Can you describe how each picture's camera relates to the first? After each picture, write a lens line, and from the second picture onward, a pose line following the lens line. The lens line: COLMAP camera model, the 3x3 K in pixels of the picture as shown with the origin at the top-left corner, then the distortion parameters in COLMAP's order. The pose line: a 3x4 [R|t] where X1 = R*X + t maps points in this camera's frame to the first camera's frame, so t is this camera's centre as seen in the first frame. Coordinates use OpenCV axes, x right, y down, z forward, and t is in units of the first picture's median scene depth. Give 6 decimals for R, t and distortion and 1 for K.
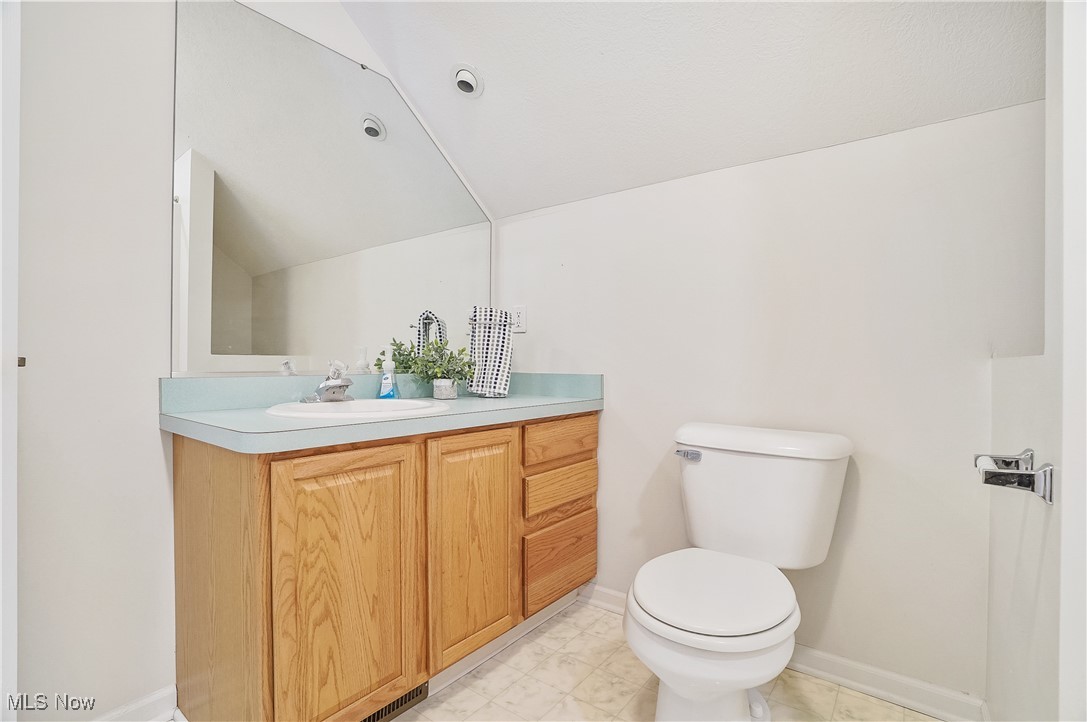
lens RADIAL K [[506.8, 0, 540.9], [0, 506.8, 368.2], [0, 0, 1]] dist [-0.077802, 0.031835]
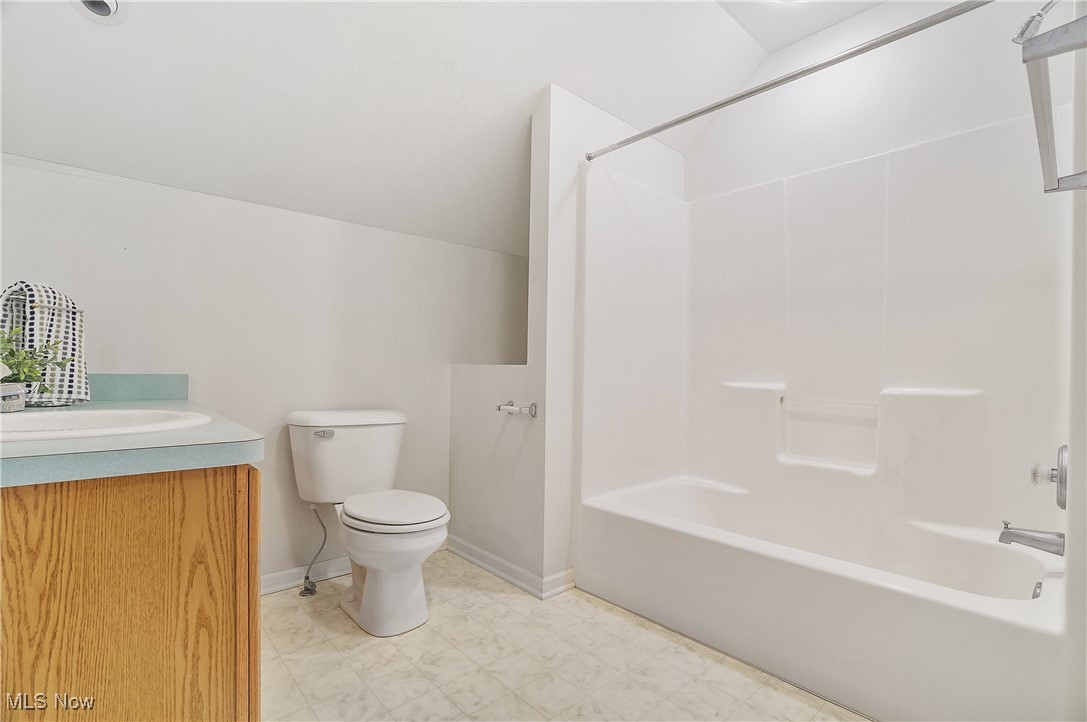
lens RADIAL K [[506.8, 0, 540.9], [0, 506.8, 368.2], [0, 0, 1]] dist [-0.077802, 0.031835]
pose [[0.168349, 0.005851, 0.985710, -0.697314], [-0.007689, 0.999960, -0.004623, -0.001040], [-0.985697, -0.006801, 0.168387, 0.161048]]
